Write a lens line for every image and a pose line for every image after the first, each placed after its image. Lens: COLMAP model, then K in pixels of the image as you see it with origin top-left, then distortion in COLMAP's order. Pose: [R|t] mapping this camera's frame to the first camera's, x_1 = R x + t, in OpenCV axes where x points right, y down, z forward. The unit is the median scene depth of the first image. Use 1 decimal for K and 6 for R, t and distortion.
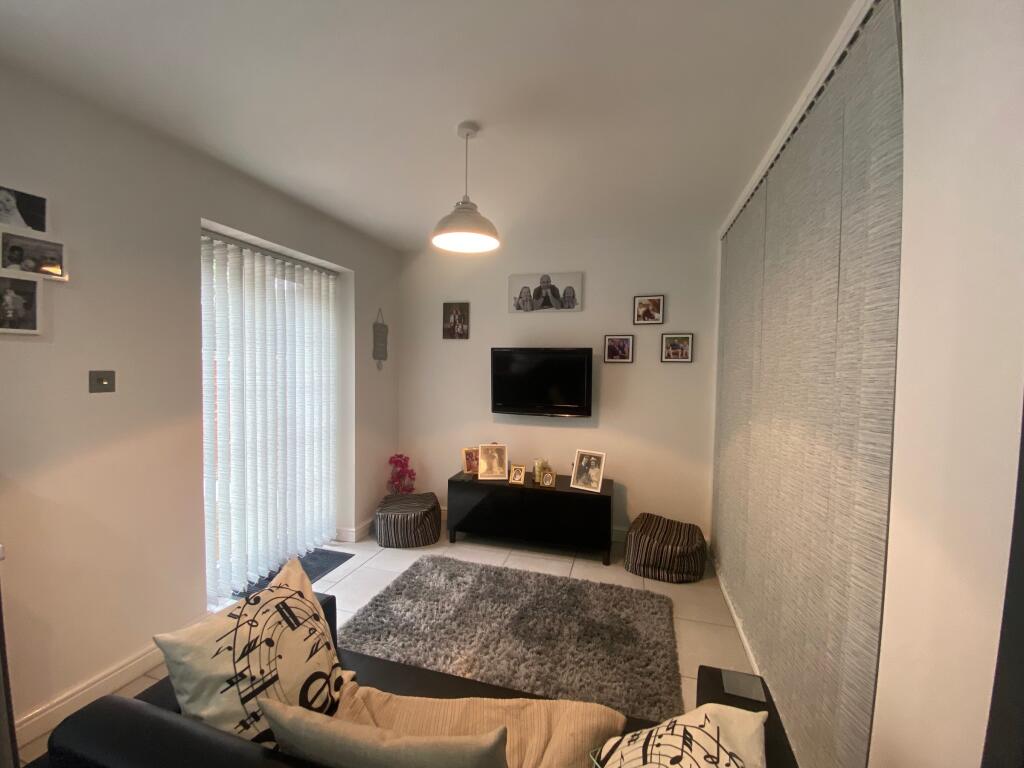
lens RADIAL K [[415.8, 0, 514.1], [0, 415.8, 382.3], [0, 0, 1]] dist [0.012501, -0.015365]
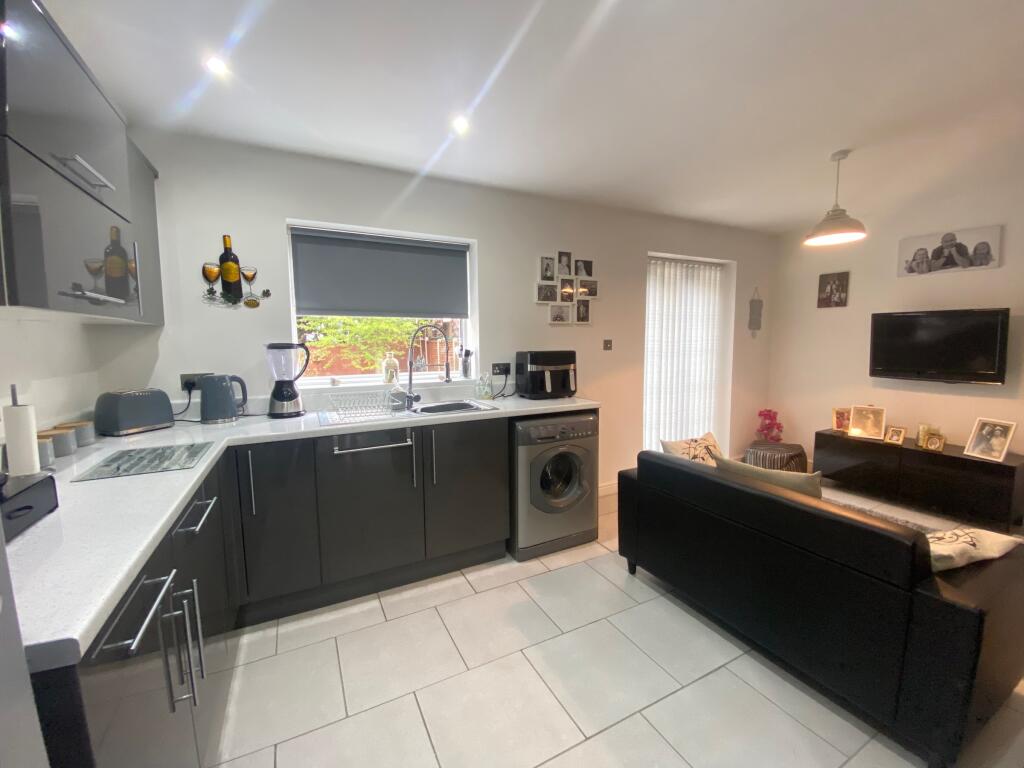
lens RADIAL K [[415.8, 0, 517.8], [0, 415.8, 382.4], [0, 0, 1]] dist [0.012501, -0.015365]
pose [[0.690699, 0.053363, -0.721171, 0.095510], [-0.004674, 0.997582, 0.069340, 0.020687], [0.723128, -0.044522, 0.689278, -0.379978]]
